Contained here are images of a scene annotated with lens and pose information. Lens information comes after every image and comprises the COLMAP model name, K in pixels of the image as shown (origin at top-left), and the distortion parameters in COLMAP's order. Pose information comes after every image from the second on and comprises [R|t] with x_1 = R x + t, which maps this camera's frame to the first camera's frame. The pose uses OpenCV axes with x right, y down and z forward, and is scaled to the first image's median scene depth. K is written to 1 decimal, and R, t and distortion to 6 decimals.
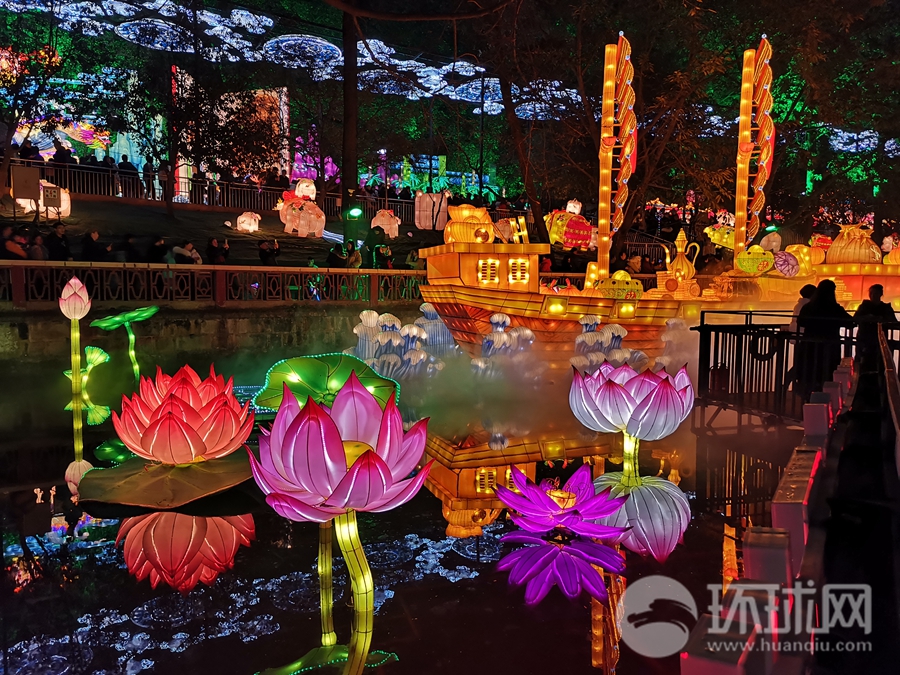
lens RADIAL K [[718.4, 0, 450.0], [0, 718.4, 337.5], [0, 0, 1]] dist [0.000771, -0.000774]
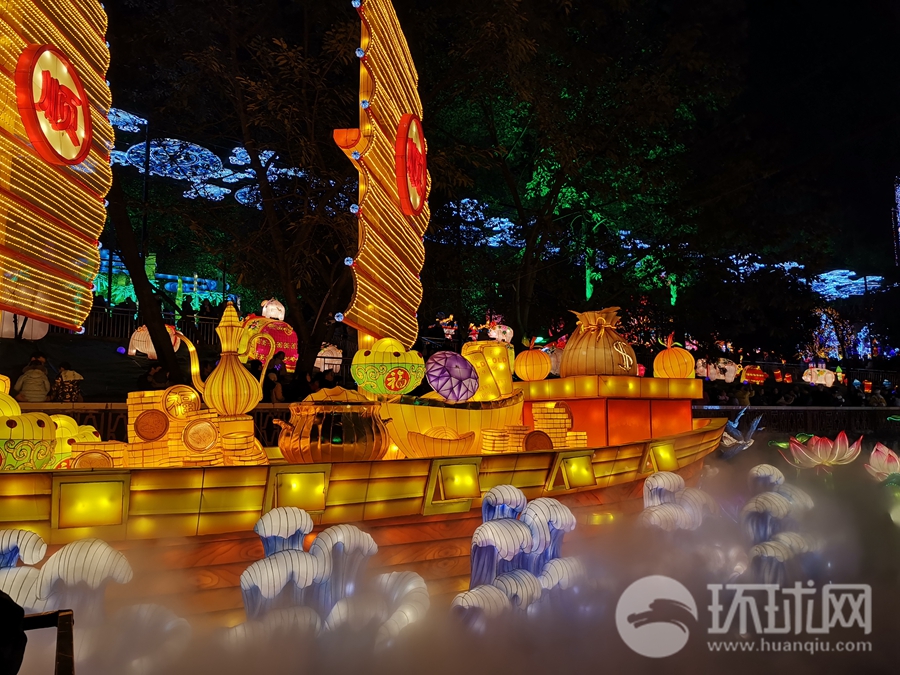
lens RADIAL K [[697.7, 0, 450.0], [0, 697.7, 337.5], [0, 0, 1]] dist [0.083322, -0.001704]
pose [[0.984014, 0.007051, 0.177953, 0.375393], [0.026327, 0.982478, -0.184510, -0.039277], [-0.176136, 0.186246, 0.966586, 0.523313]]
